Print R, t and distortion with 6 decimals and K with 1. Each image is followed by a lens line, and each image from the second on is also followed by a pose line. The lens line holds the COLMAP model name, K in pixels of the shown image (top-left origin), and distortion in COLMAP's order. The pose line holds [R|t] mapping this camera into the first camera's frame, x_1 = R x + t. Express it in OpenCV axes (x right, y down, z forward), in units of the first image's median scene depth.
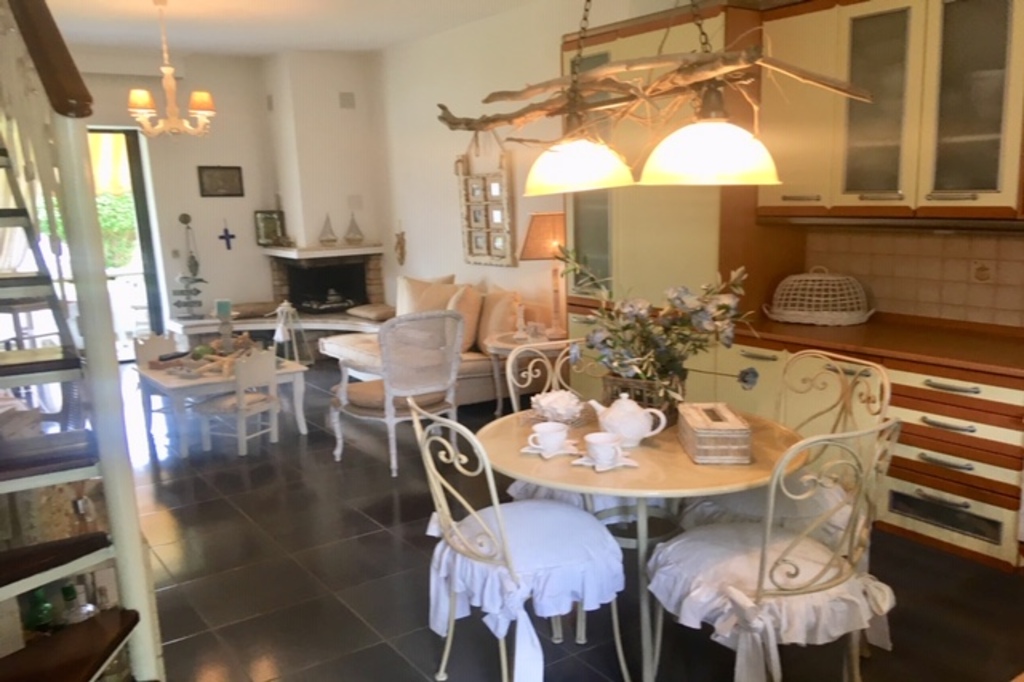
lens RADIAL K [[837.3, 0, 513.5], [0, 837.3, 372.0], [0, 0, 1]] dist [0.007658, -0.000611]
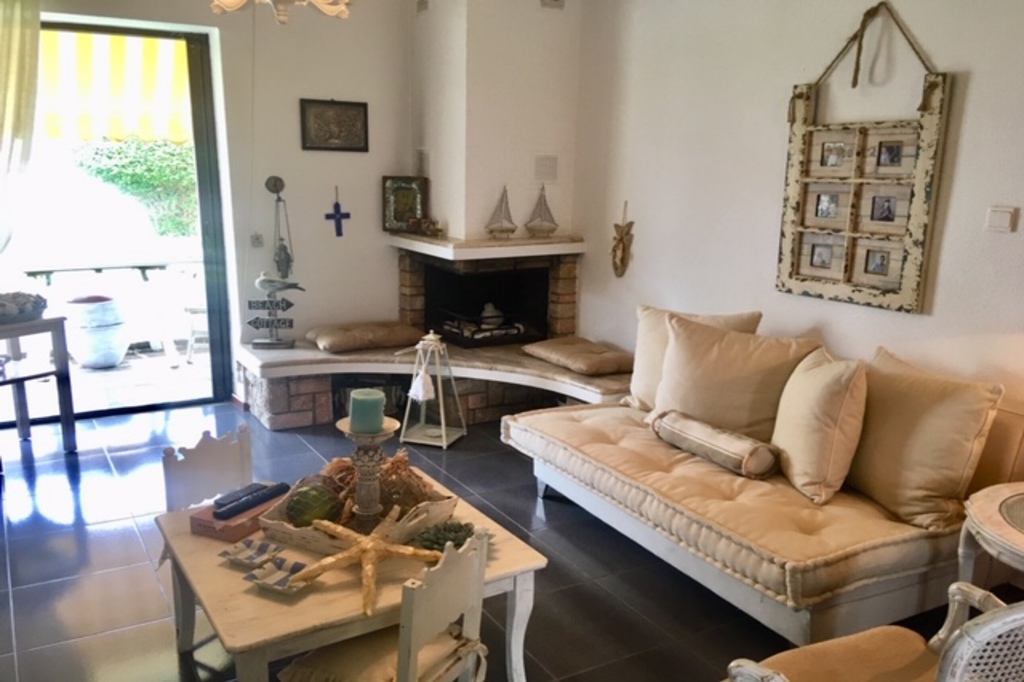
lens RADIAL K [[866.4, 0, 472.1], [0, 866.4, 341.9], [0, 0, 1]] dist [0.060225, -0.001087]
pose [[0.990555, 0.063028, -0.121772, -0.162171], [-0.063035, 0.998004, 0.003799, -0.078377], [0.121768, 0.003913, 0.992551, 0.381131]]
